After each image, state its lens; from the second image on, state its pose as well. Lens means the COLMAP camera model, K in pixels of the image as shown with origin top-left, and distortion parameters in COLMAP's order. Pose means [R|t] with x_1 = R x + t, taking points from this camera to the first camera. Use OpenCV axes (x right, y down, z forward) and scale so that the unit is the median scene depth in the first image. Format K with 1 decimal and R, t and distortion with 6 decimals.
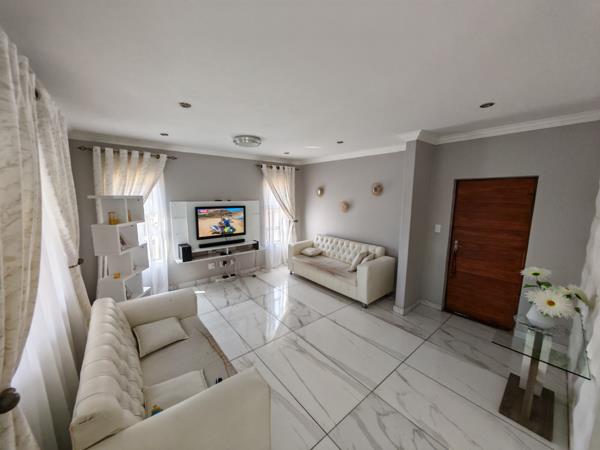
lens RADIAL K [[223.9, 0, 298.5], [0, 223.9, 227.0], [0, 0, 1]] dist [-0.005653, -0.000130]
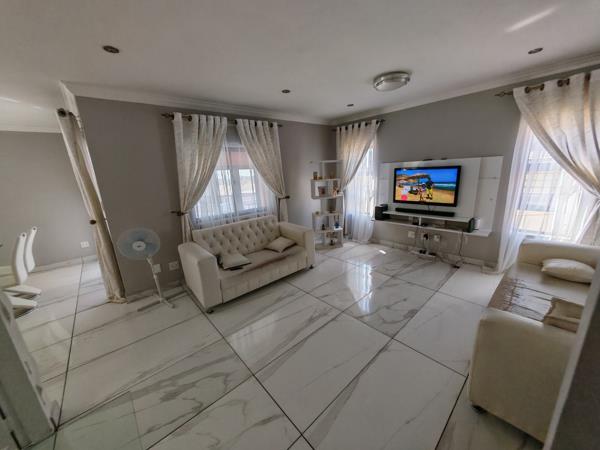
lens RADIAL K [[223.9, 0, 298.5], [0, 223.9, 227.0], [0, 0, 1]] dist [-0.005653, -0.000130]
pose [[0.038808, 0.236610, -0.970829, 0.503767], [-0.088805, 0.968534, 0.232500, -0.028789], [0.995293, 0.077191, 0.058599, 0.511592]]
